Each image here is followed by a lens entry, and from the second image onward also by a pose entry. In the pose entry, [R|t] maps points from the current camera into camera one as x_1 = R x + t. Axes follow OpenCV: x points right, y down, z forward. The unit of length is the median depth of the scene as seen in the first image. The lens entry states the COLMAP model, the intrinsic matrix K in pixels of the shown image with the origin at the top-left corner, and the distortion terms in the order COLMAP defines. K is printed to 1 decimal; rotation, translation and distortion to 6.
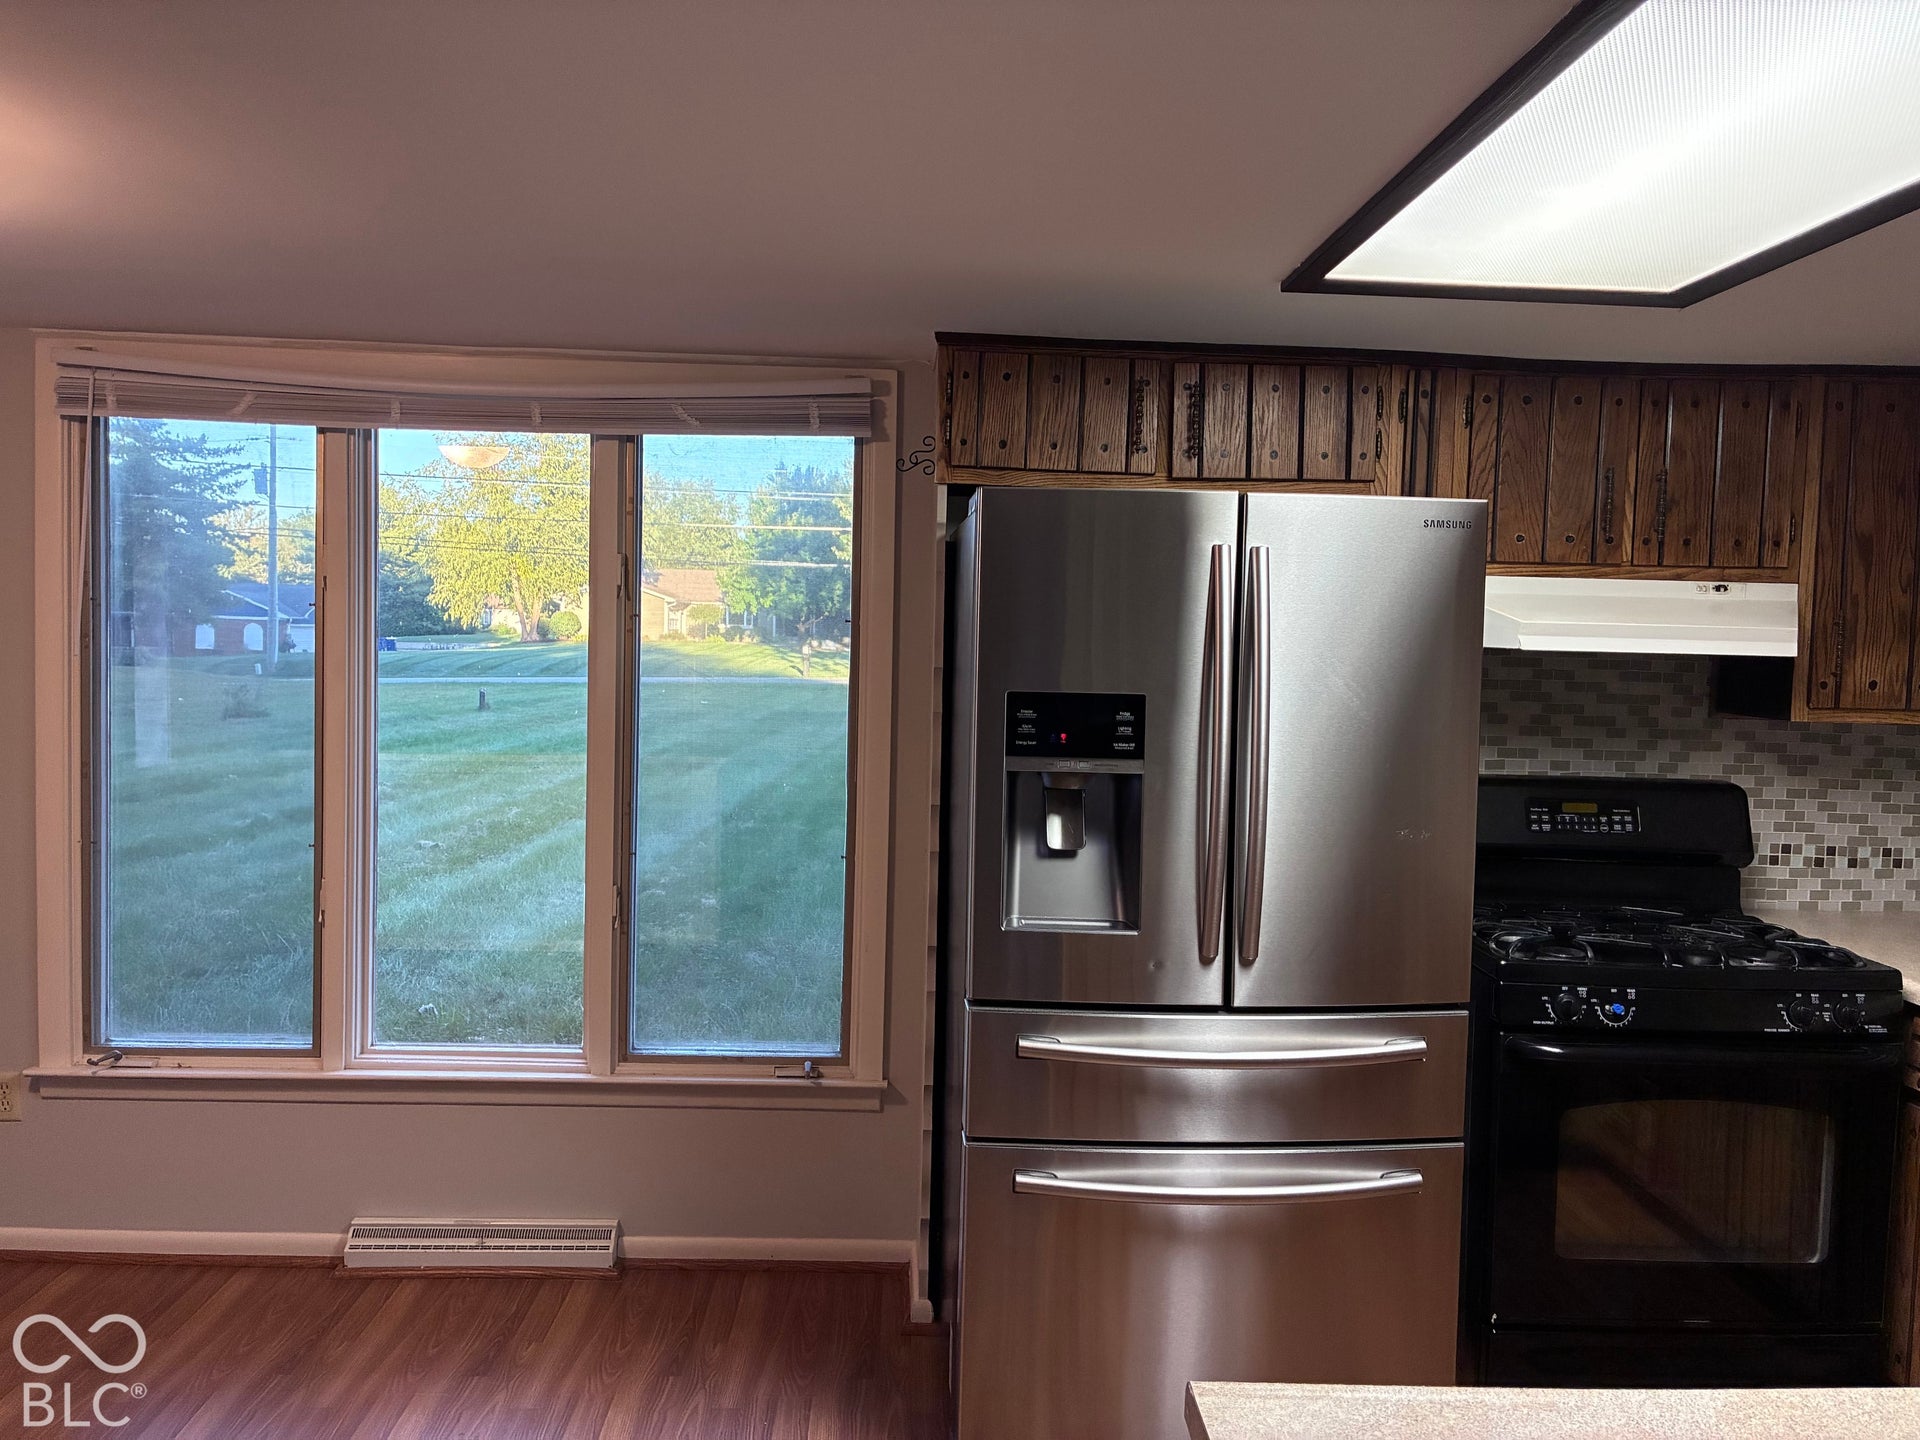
lens RADIAL K [[1433.8, 0, 960.7], [0, 1433.8, 720.3], [0, 0, 1]] dist [0.033478, -0.017314]
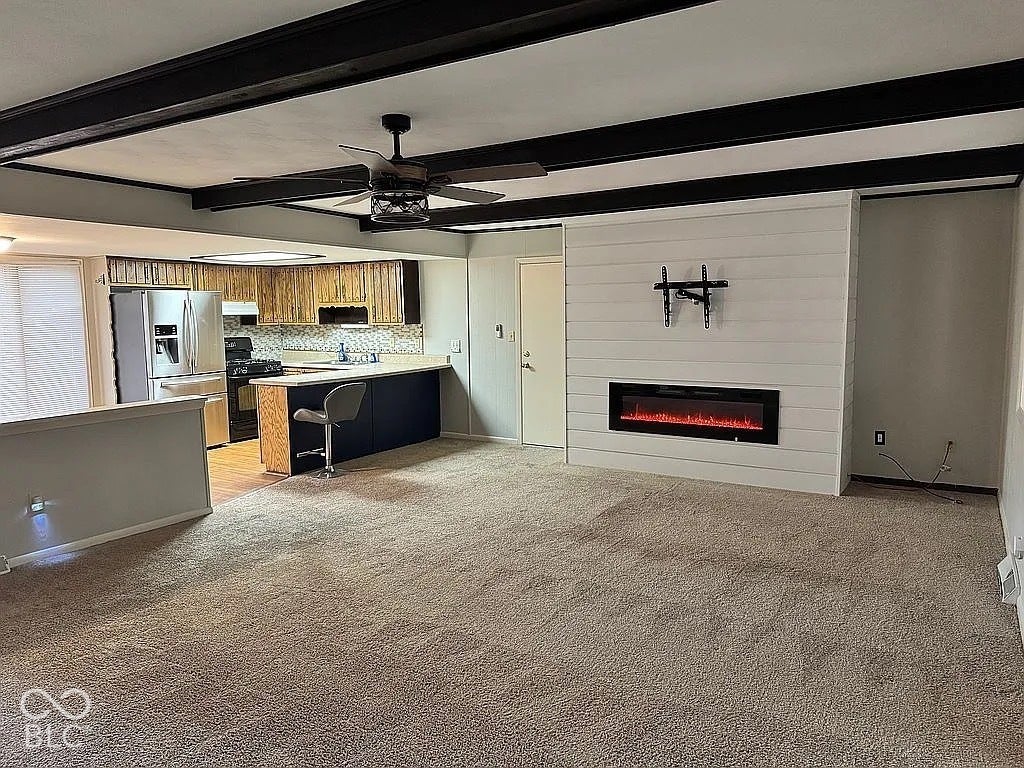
lens RADIAL K [[764.7, 0, 517.6], [0, 764.7, 381.1], [0, 0, 1]] dist [0.033478, -0.017314]
pose [[0.558999, -0.112188, 0.821544, -1.463955], [0.077754, 0.993531, 0.082769, 0.052279], [-0.825515, 0.017610, 0.564106, -1.679867]]
